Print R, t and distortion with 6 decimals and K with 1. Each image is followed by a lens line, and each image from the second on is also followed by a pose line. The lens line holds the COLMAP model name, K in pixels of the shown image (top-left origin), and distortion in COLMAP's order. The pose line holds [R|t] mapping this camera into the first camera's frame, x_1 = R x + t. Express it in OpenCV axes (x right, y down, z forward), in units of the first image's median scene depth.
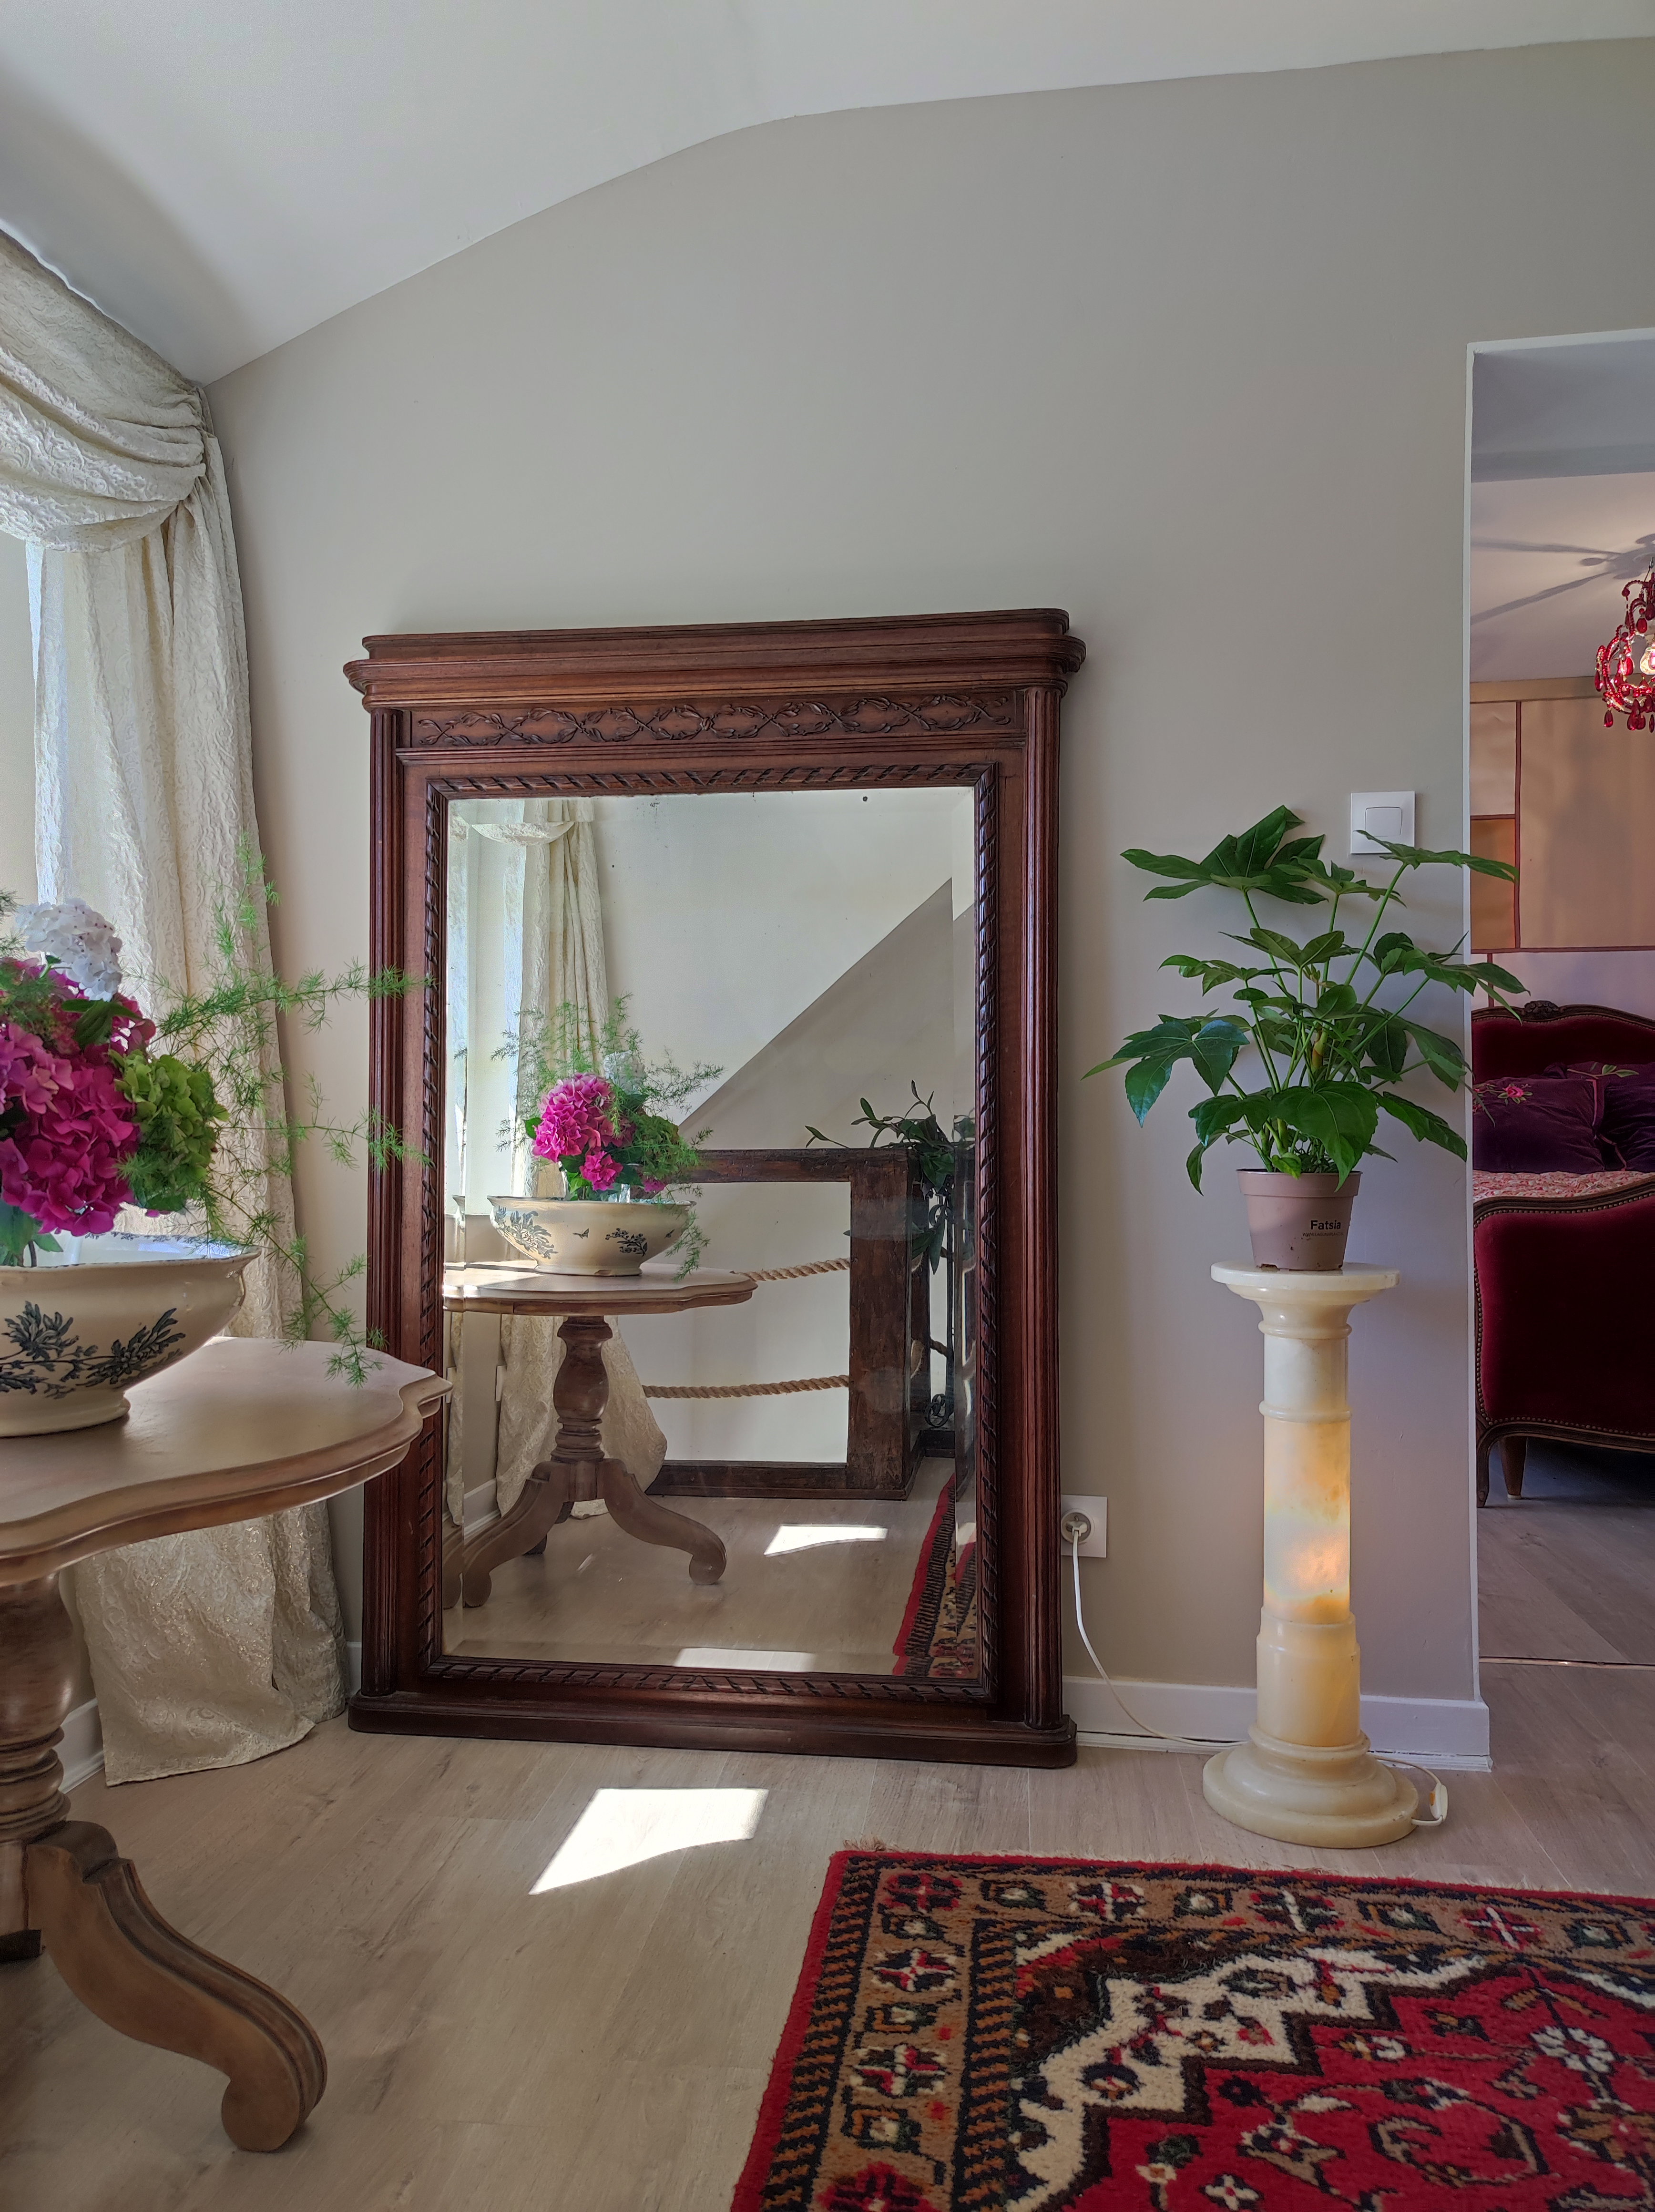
lens RADIAL K [[1621.4, 0, 813.1], [0, 1621.4, 1111.3], [0, 0, 1]] dist [0.024885, -0.010443]
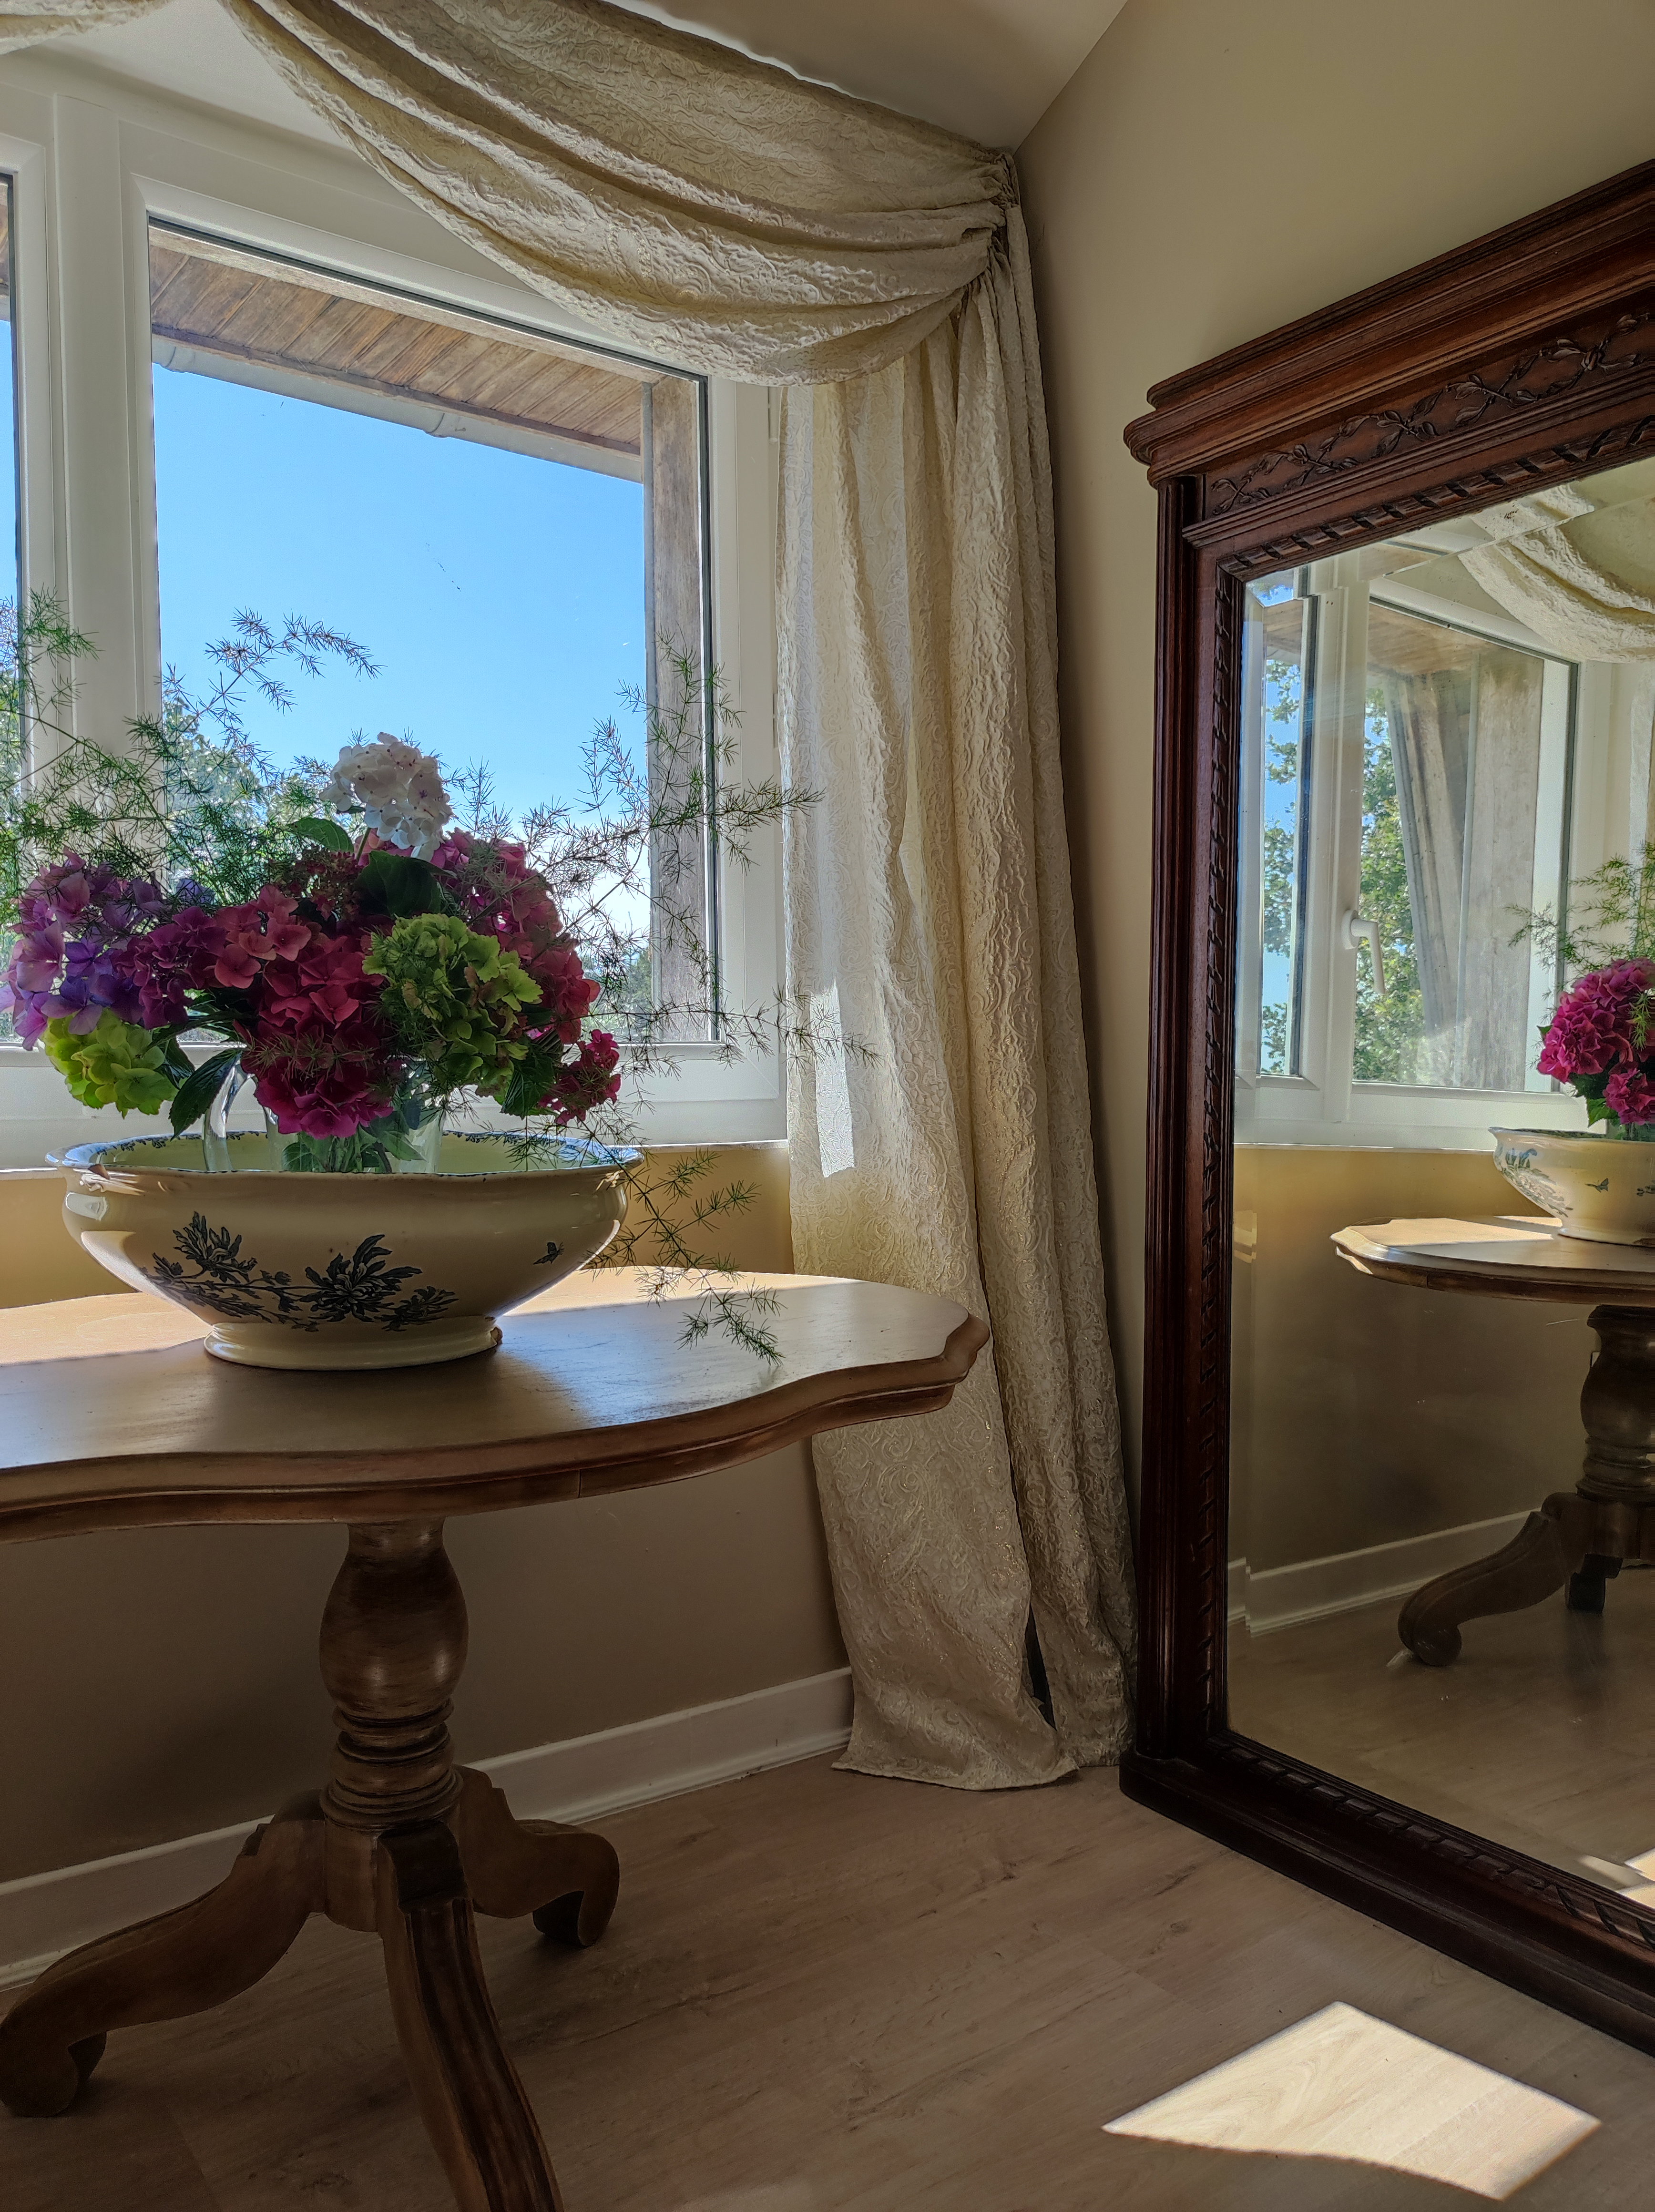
lens RADIAL K [[1621.4, 0, 834.2], [0, 1621.4, 1111.7], [0, 0, 1]] dist [0.024885, -0.010443]
pose [[0.690581, 0.016010, -0.723078, 0.204439], [0.010662, 0.999421, 0.032312, 0.024720], [0.723177, -0.030023, 0.690010, 0.390709]]
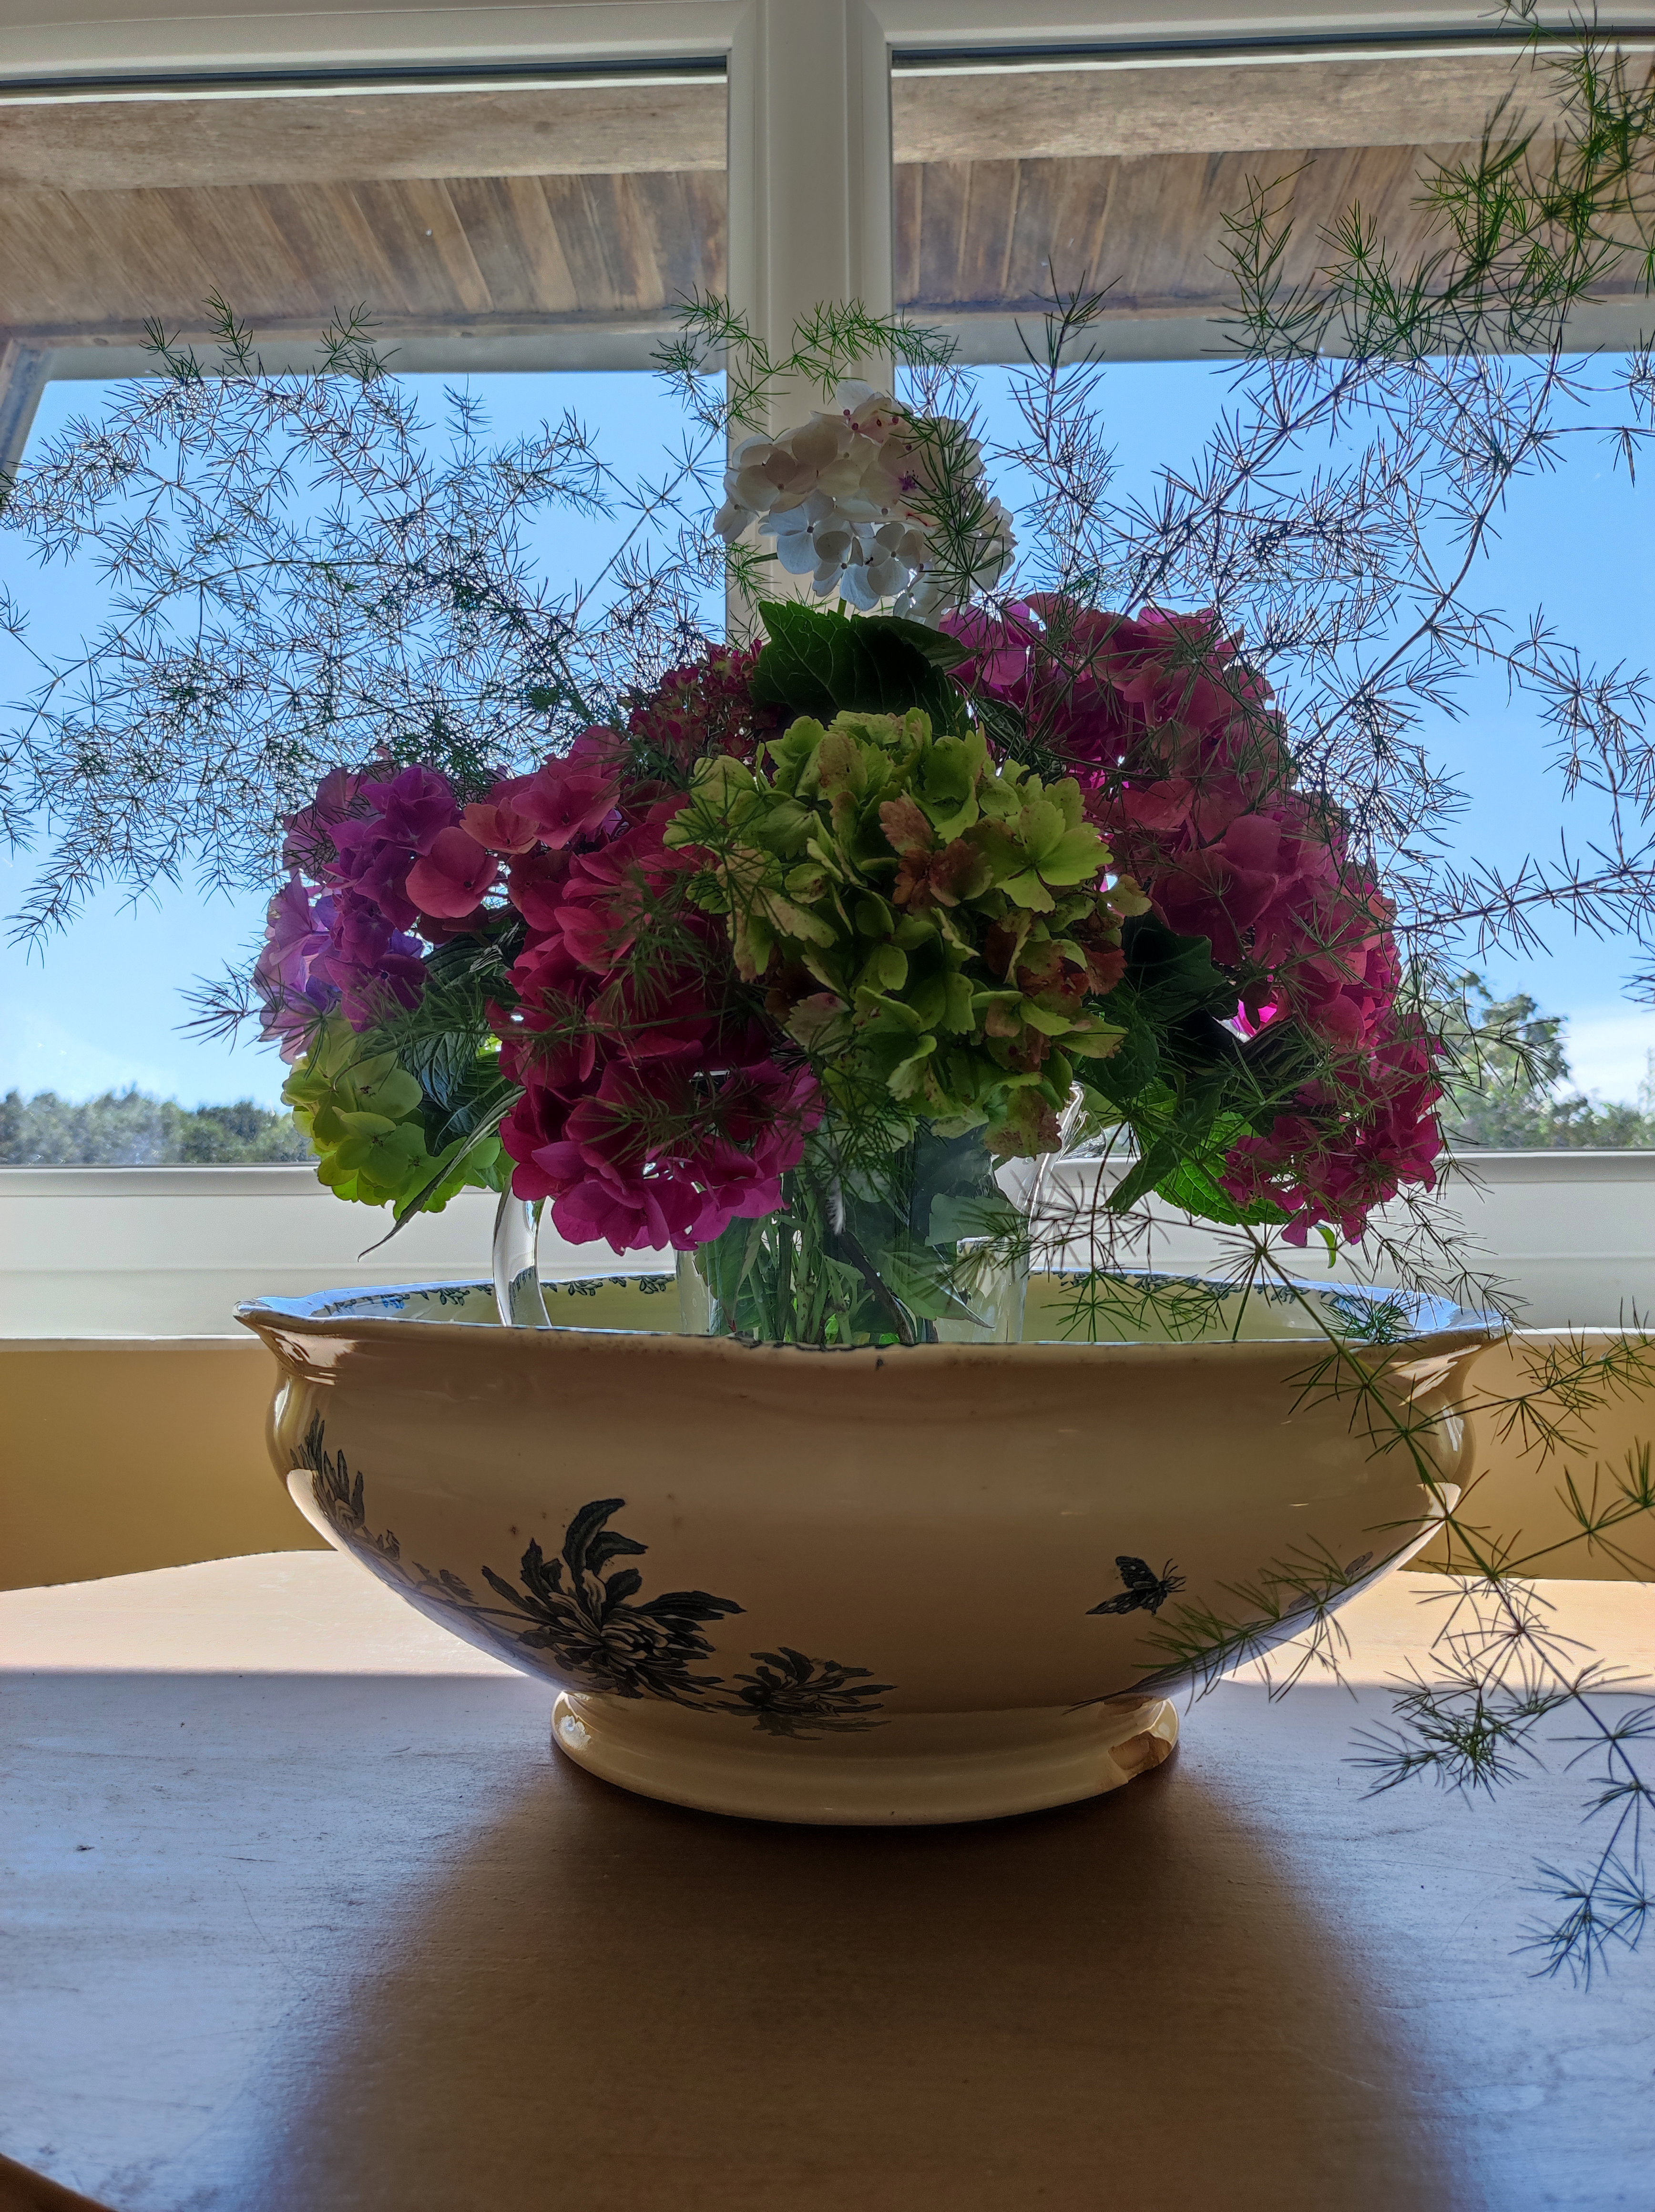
lens RADIAL K [[1621.4, 0, 828.5], [0, 1621.4, 1113.8], [0, 0, 1]] dist [0.024885, -0.010443]
pose [[0.077612, -0.095143, -0.992434, -0.060037], [0.011876, 0.995454, -0.094503, 0.050885], [0.996913, -0.004452, 0.078389, 0.642593]]
